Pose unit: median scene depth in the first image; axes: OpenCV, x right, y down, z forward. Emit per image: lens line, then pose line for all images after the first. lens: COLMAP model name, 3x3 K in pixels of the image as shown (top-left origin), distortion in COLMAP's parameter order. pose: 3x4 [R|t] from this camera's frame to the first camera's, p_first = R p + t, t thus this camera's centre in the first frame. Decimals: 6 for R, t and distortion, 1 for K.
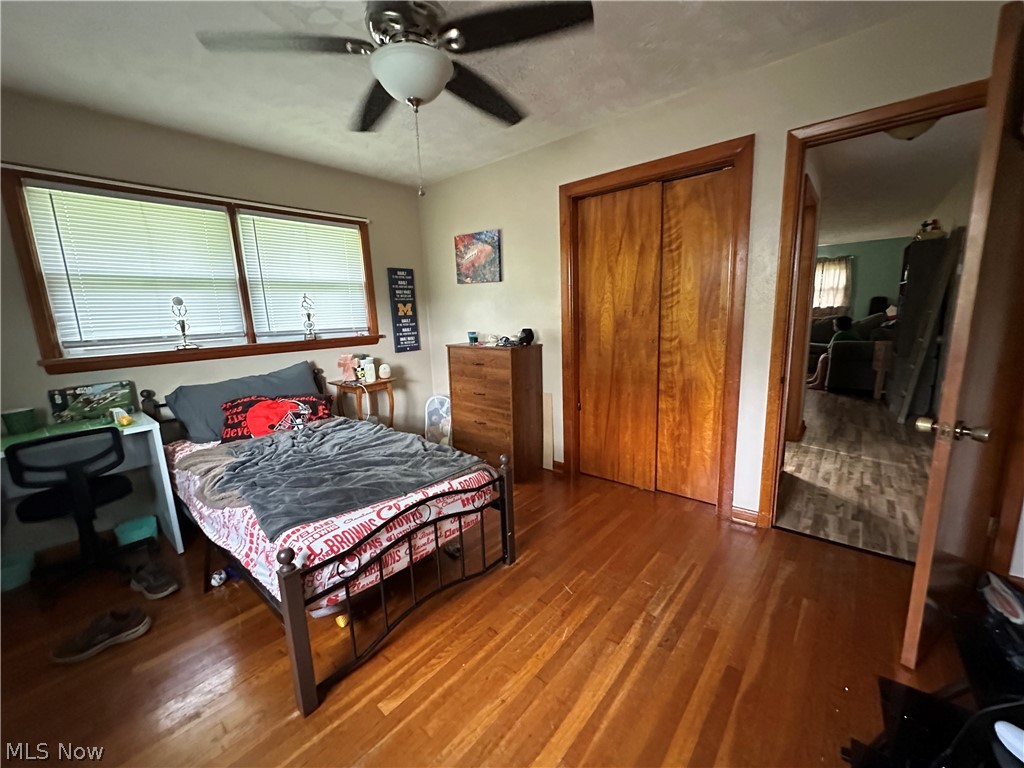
lens RADIAL K [[408.4, 0, 512.6], [0, 408.4, 383.5], [0, 0, 1]] dist [-0.006545, 0.000364]
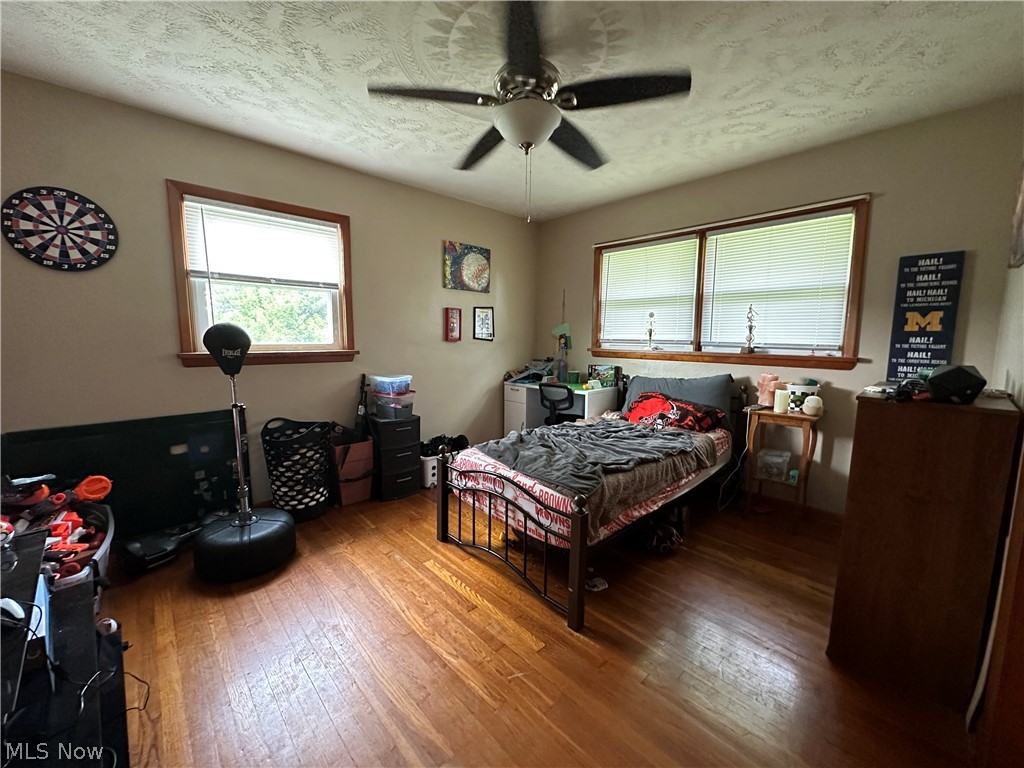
lens RADIAL K [[408.4, 0, 512.6], [0, 408.4, 383.5], [0, 0, 1]] dist [-0.006545, 0.000364]
pose [[-0.108979, 0.150127, -0.982642, 0.569031], [-0.177907, 0.969623, 0.167869, -0.117638], [0.977994, 0.193113, -0.078960, 0.650412]]
